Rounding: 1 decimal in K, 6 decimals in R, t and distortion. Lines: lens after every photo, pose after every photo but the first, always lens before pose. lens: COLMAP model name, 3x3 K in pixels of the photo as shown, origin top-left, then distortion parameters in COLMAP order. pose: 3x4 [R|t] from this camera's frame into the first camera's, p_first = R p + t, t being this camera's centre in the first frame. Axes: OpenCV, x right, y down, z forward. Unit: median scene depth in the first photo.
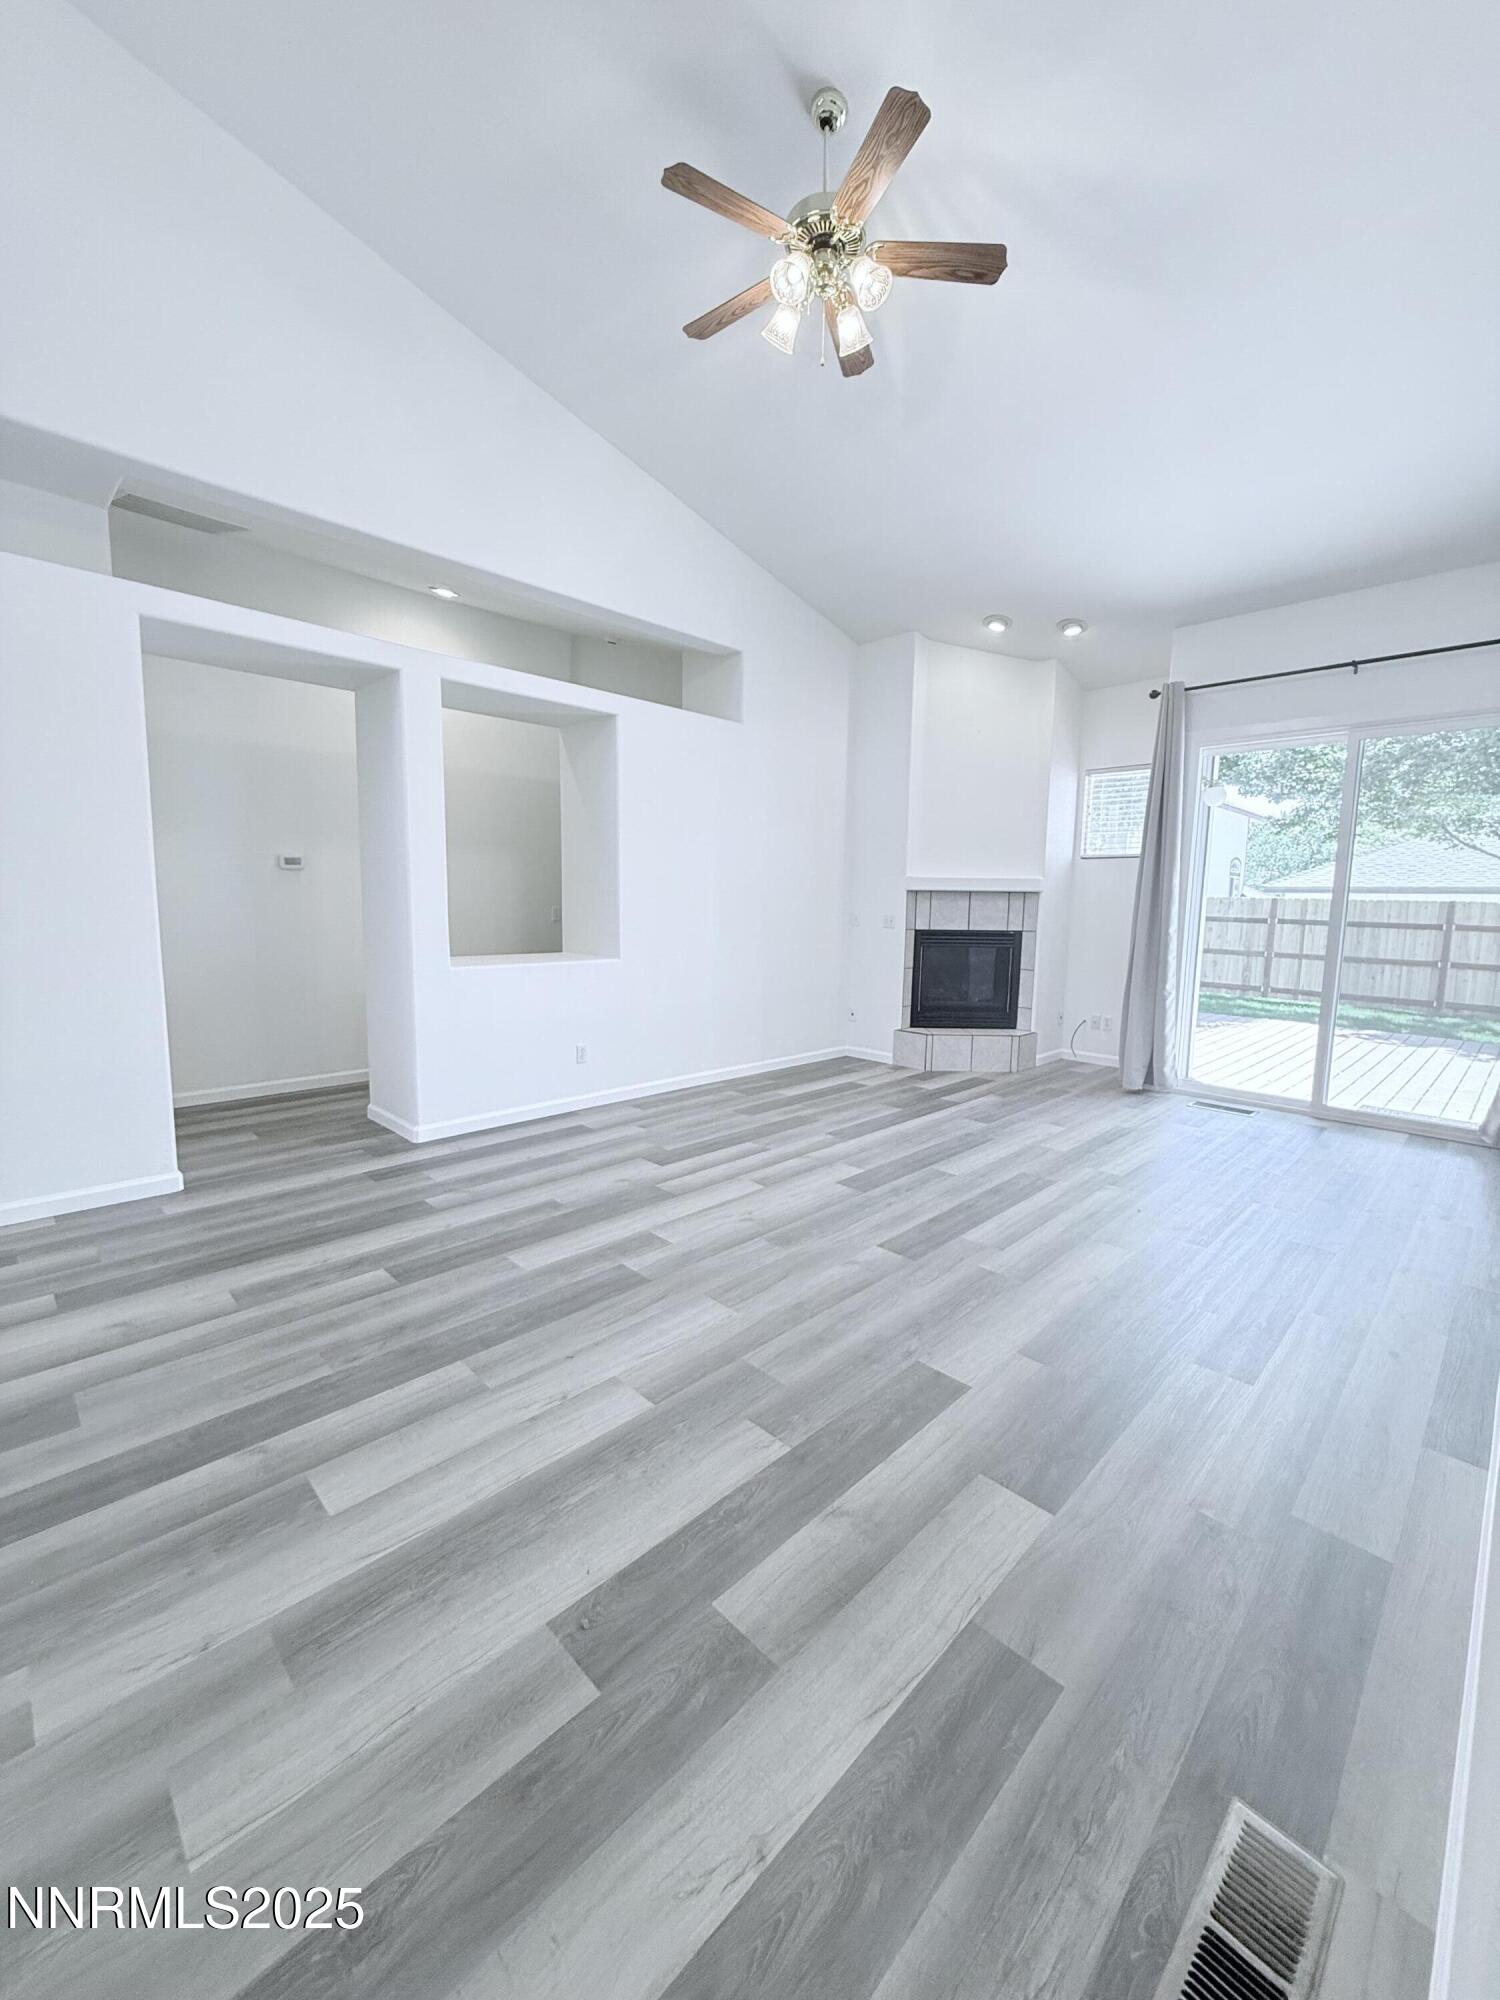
lens RADIAL K [[796.1, 0, 753.8], [0, 796.1, 992.8], [0, 0, 1]] dist [-0.000354, -0.000255]
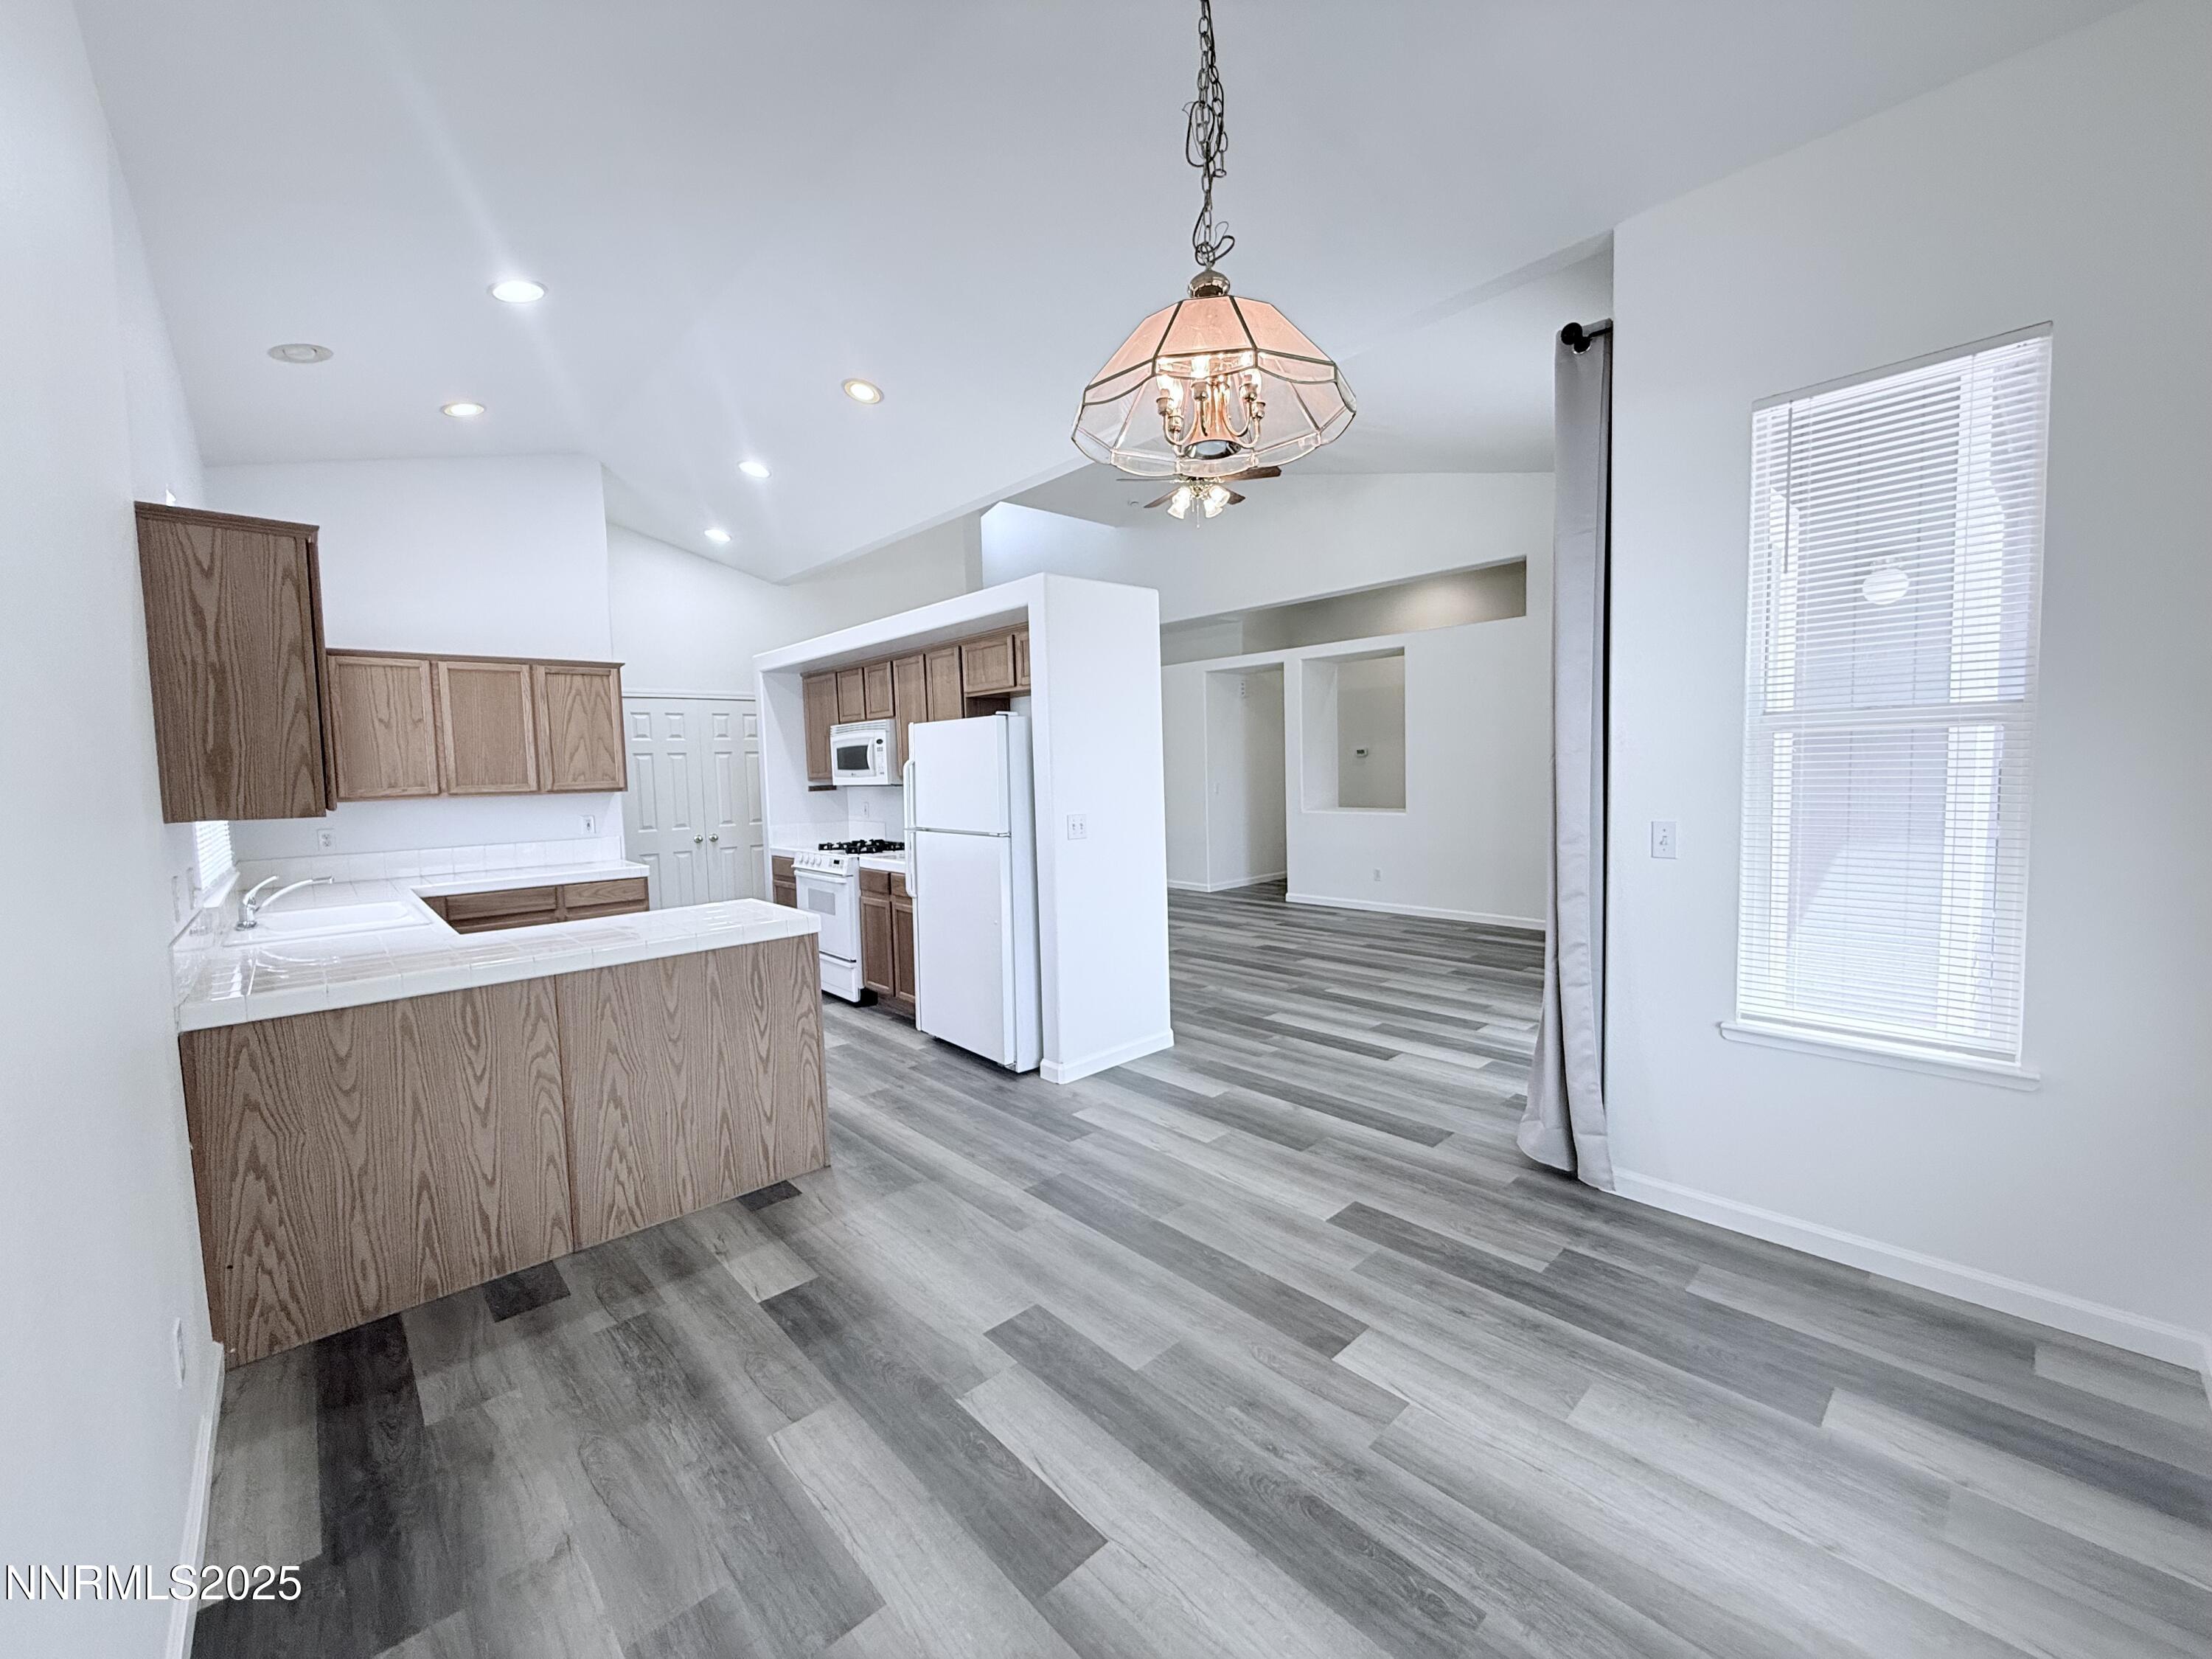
lens RADIAL K [[880.5, 0, 1101.6], [0, 880.5, 824.3], [0, 0, 1]] dist [-0.000354, -0.000255]
pose [[-0.041199, 0.052695, -0.997760, 1.903399], [-0.090247, 0.994330, 0.056240, -0.082528], [0.995067, 0.092361, -0.036210, 0.688840]]
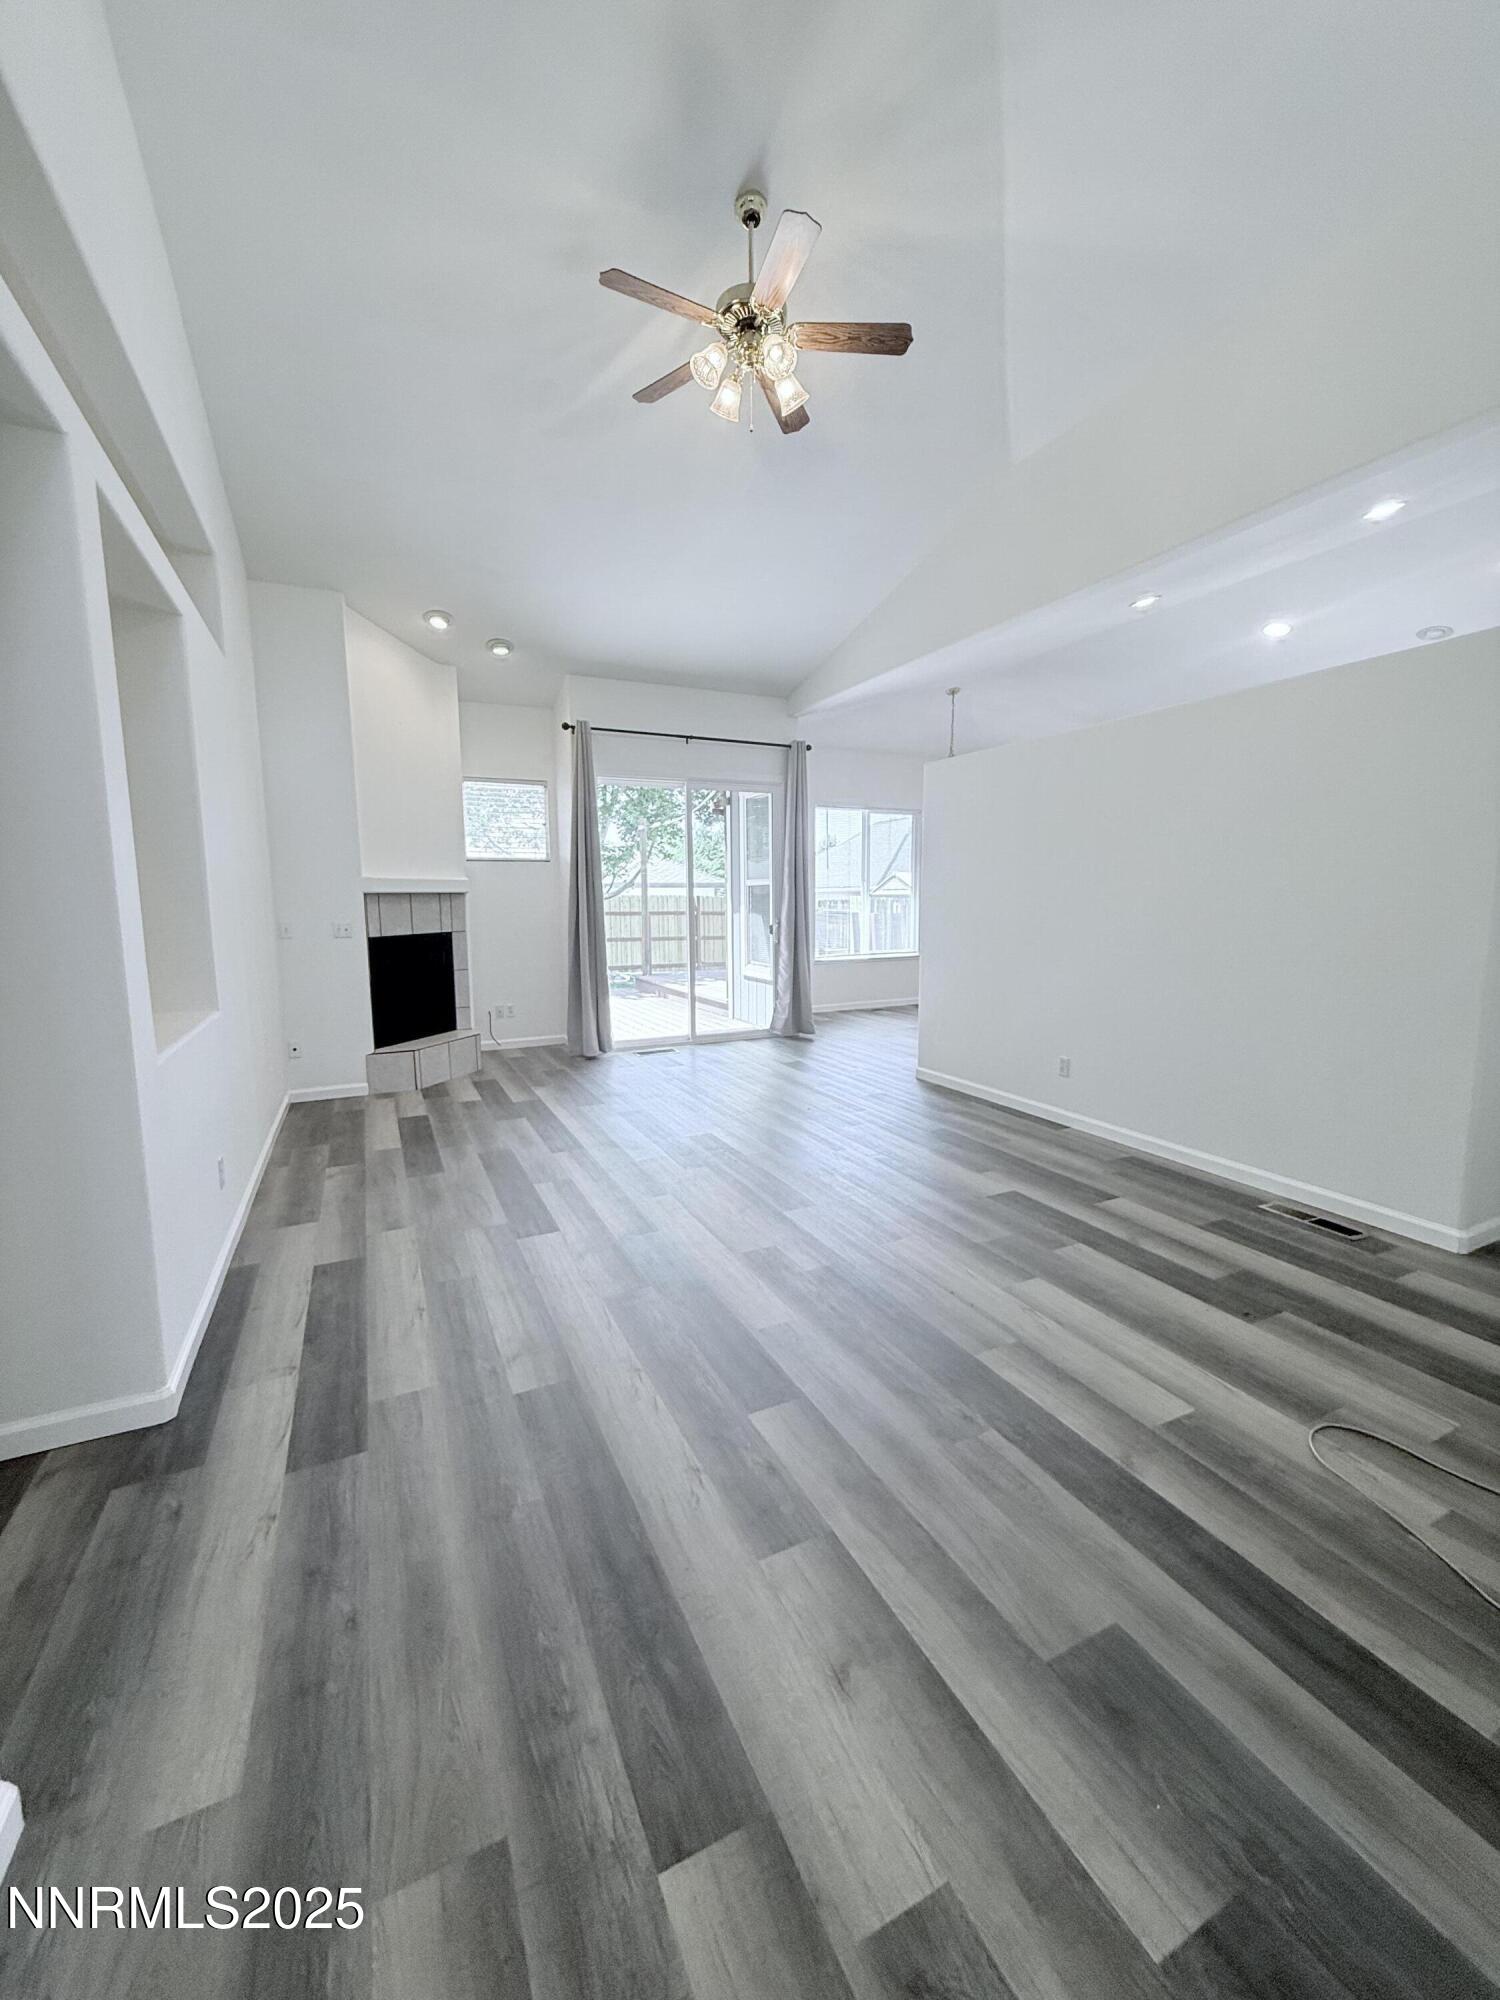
lens RADIAL K [[796.1, 0, 752.0], [0, 796.1, 993.2], [0, 0, 1]] dist [-0.000354, -0.000255]
pose [[0.326048, -0.131840, 0.936115, -0.823890], [0.124022, 0.987635, 0.095899, -0.085757], [-0.937183, 0.084832, 0.338367, 0.525852]]
